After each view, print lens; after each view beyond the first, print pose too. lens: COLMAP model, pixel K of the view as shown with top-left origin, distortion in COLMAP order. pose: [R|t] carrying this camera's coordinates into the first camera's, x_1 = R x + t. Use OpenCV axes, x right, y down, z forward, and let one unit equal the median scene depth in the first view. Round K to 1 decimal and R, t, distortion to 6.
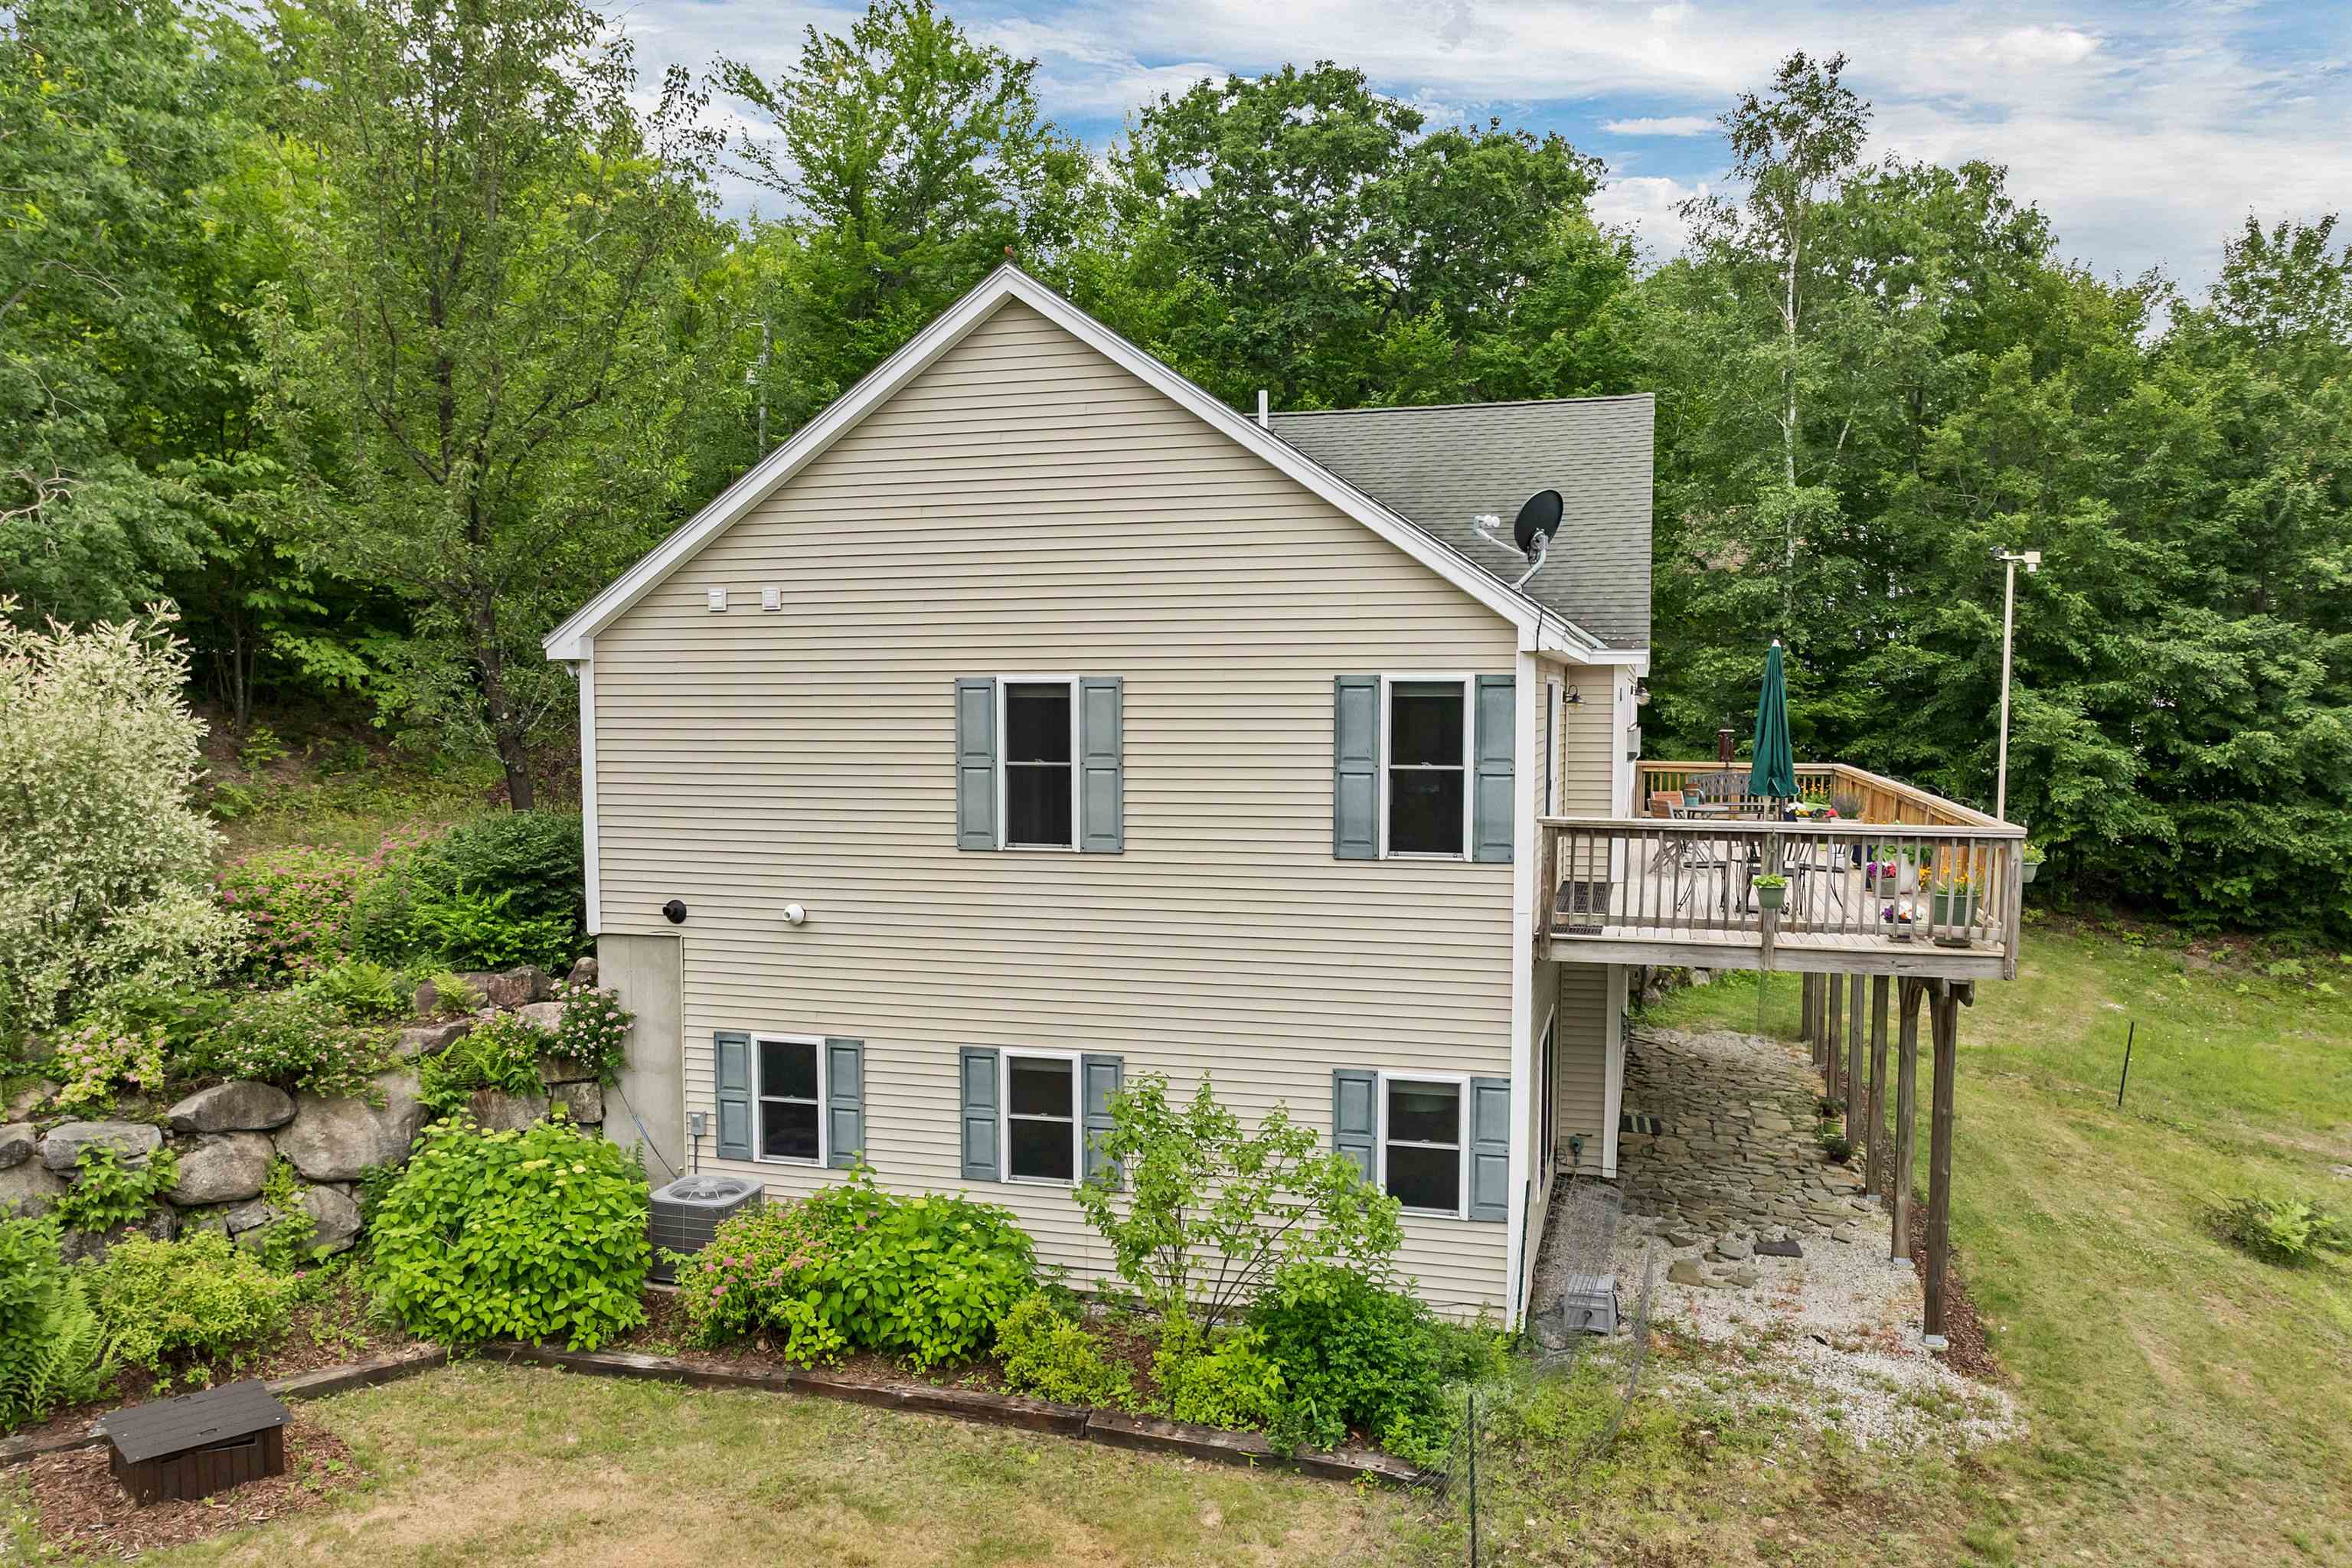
lens RADIAL K [[1668.7, 0, 1186.9], [0, 1668.7, 836.4], [0, 0, 1]] dist [-0.035399, 0.005334]
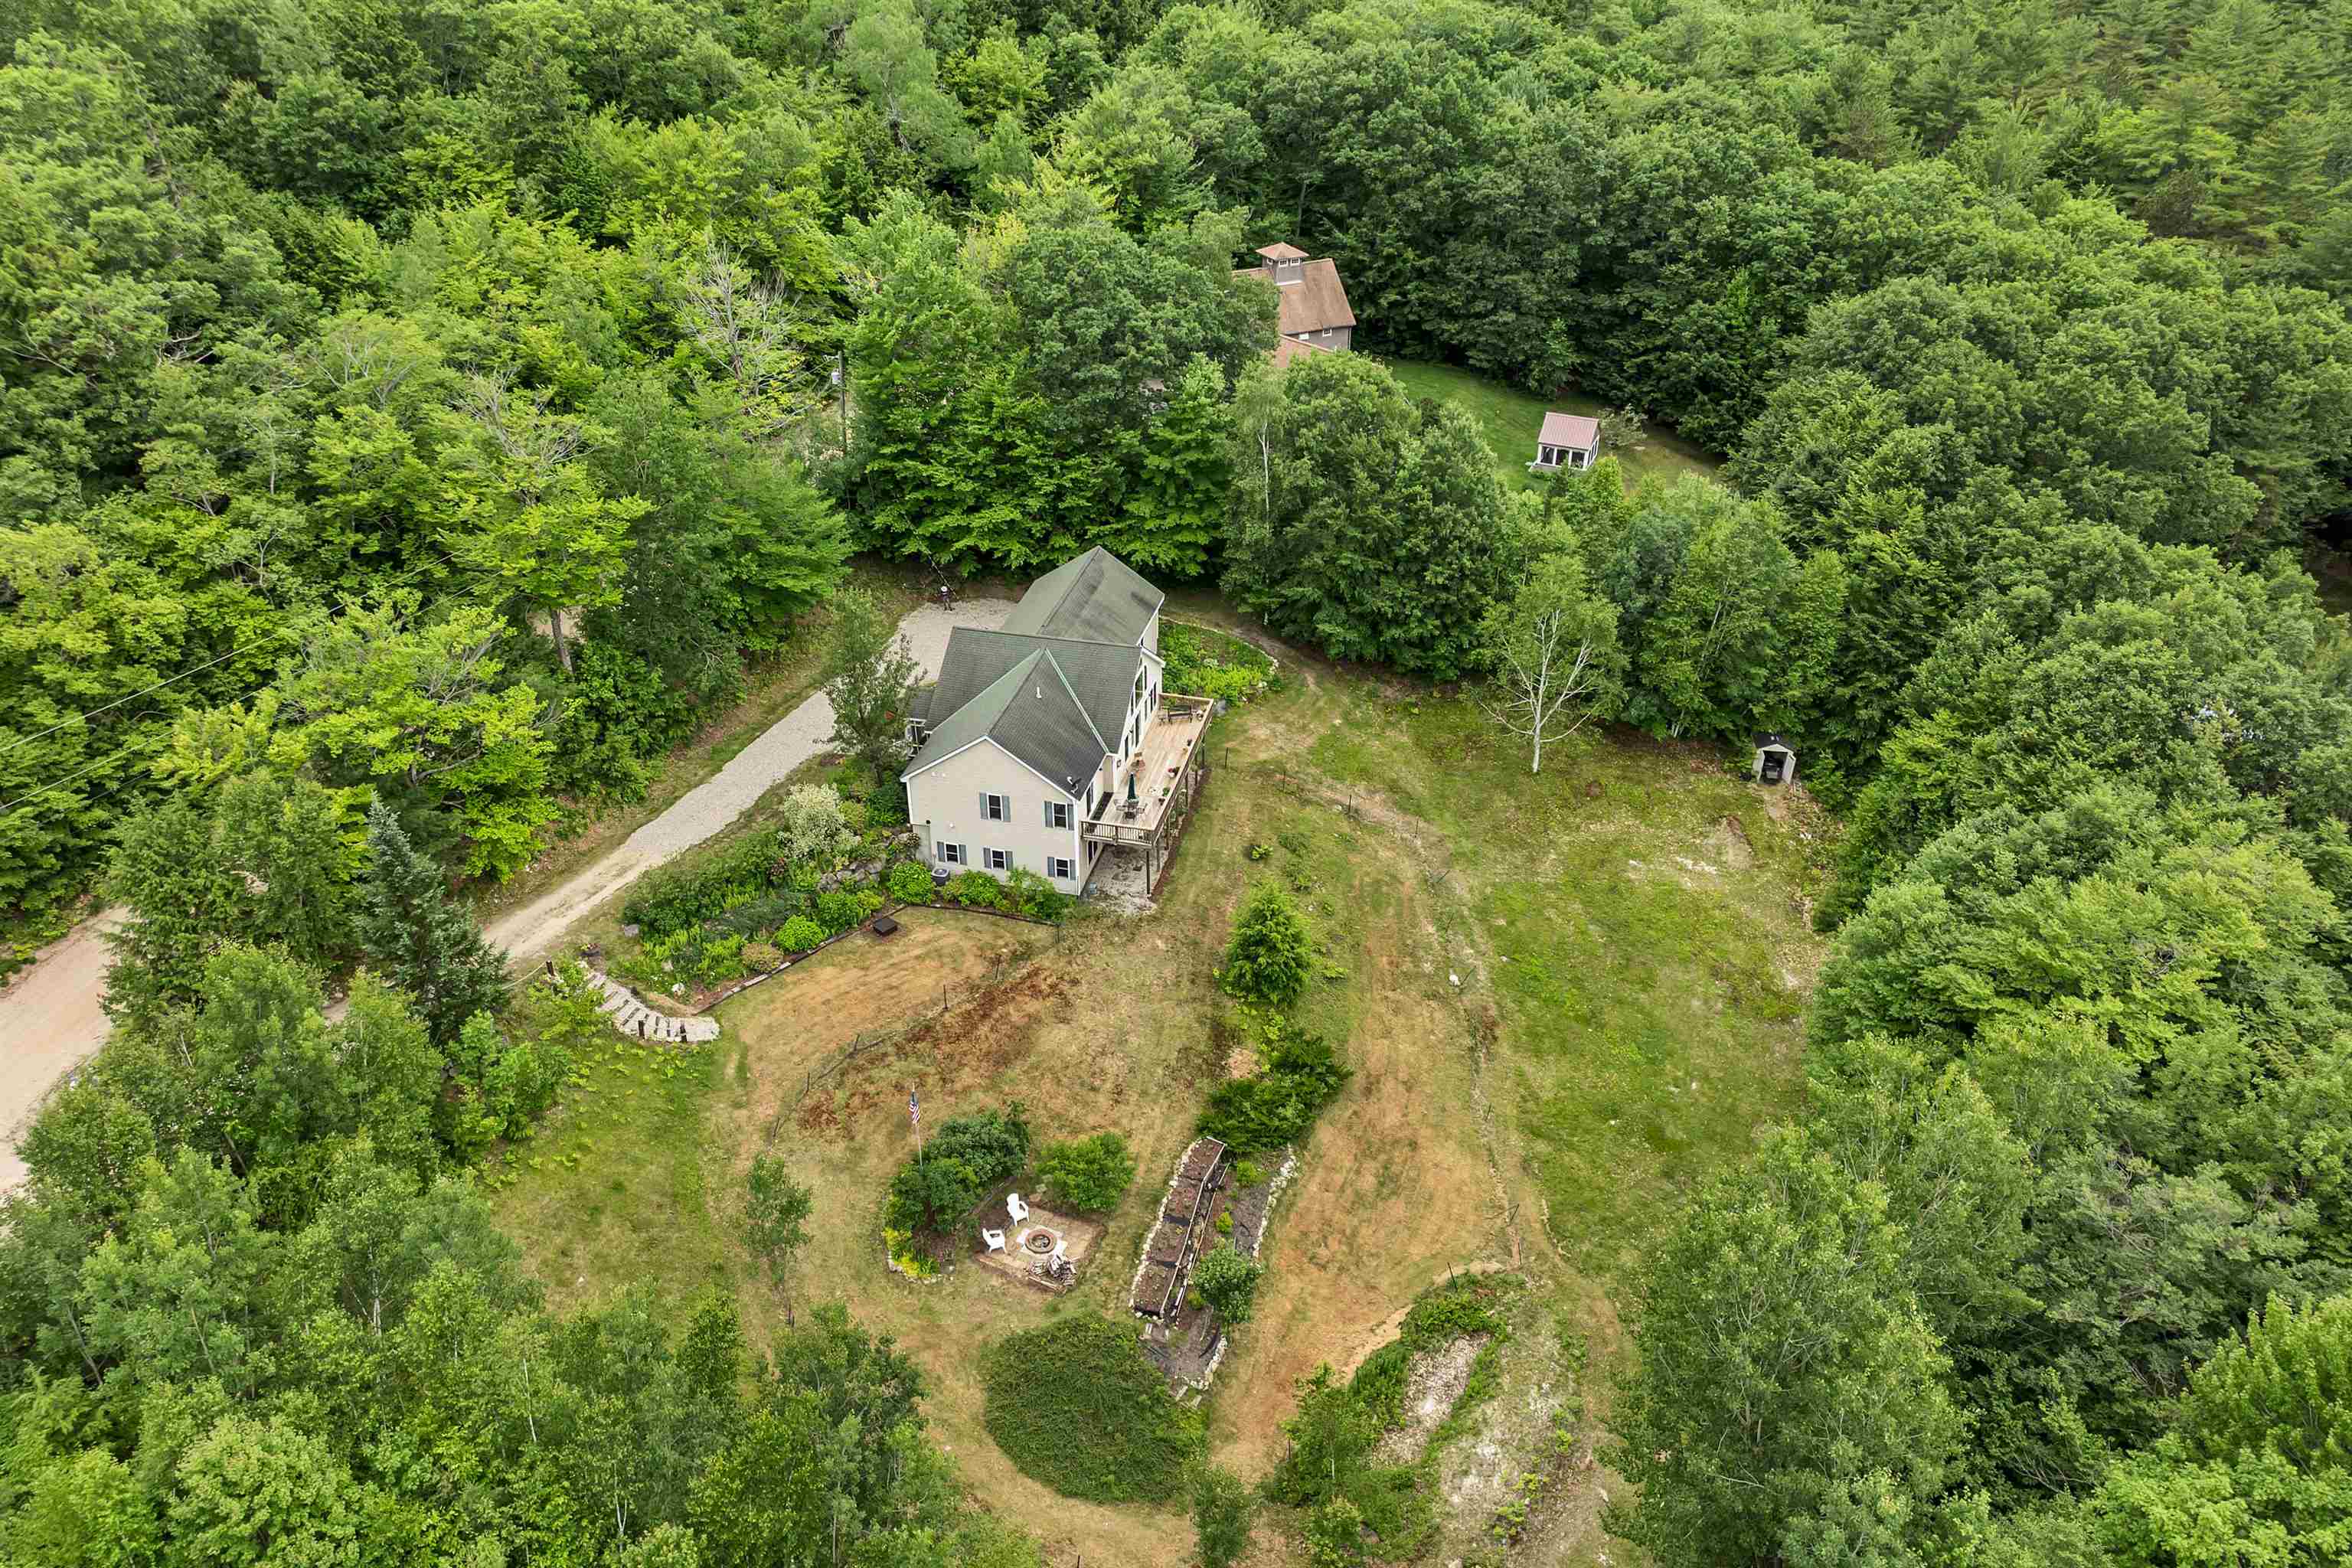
lens RADIAL K [[1668.7, 0, 1186.9], [0, 1668.7, 836.4], [0, 0, 1]] dist [-0.035399, 0.005334]
pose [[0.999107, -0.016598, 0.038849, 0.342194], [-0.004257, 0.875352, 0.483467, -2.699185], [-0.042031, -0.483201, 0.874500, -4.039982]]
